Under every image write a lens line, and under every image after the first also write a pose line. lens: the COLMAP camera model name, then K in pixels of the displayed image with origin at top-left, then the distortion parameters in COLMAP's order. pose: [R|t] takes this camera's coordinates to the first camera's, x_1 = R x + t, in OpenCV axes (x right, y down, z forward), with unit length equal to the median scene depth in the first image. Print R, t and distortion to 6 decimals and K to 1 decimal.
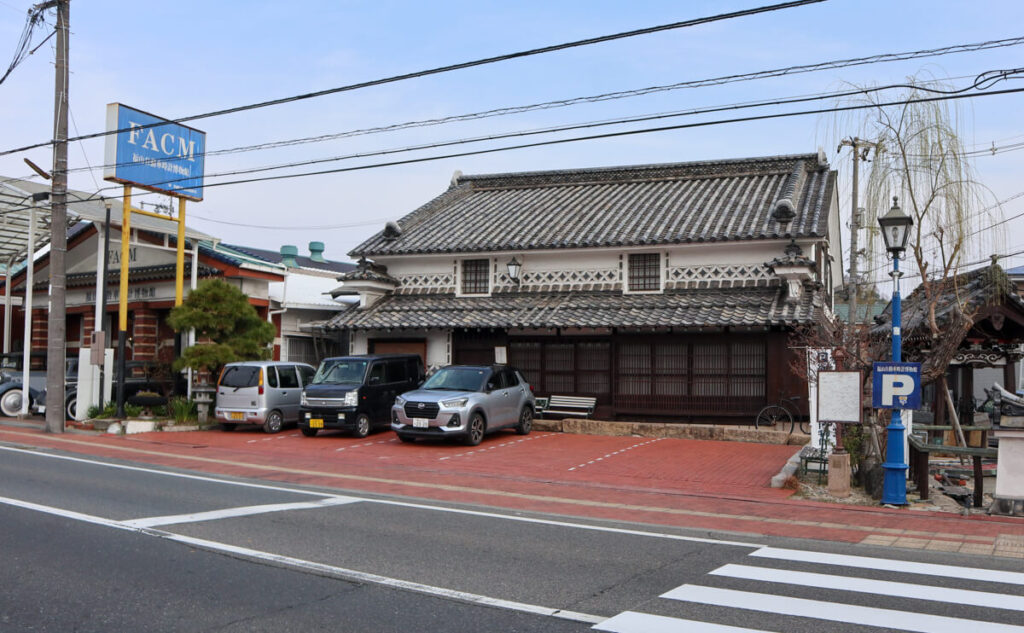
lens RADIAL K [[780.9, 0, 537.5], [0, 780.9, 331.5], [0, 0, 1]] dist [-0.126306, 0.085805]
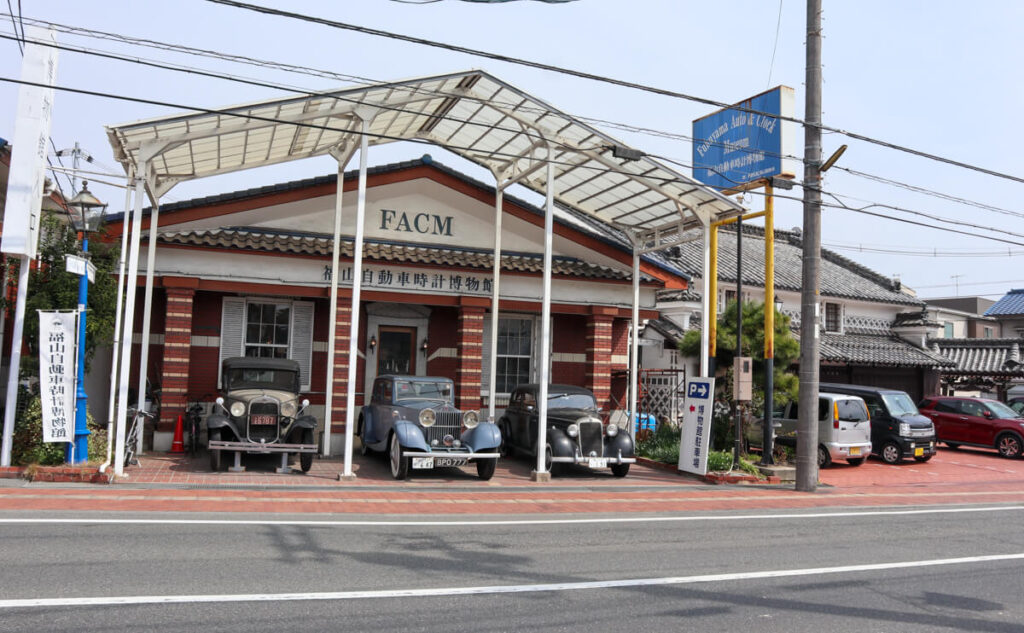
lens RADIAL K [[780.9, 0, 537.5], [0, 780.9, 331.5], [0, 0, 1]] dist [-0.126306, 0.085805]
pose [[0.671107, 0.055996, 0.739242, -1.202440], [-0.064084, 0.997793, -0.017404, 0.000663], [-0.738585, -0.035693, 0.673215, 0.556748]]
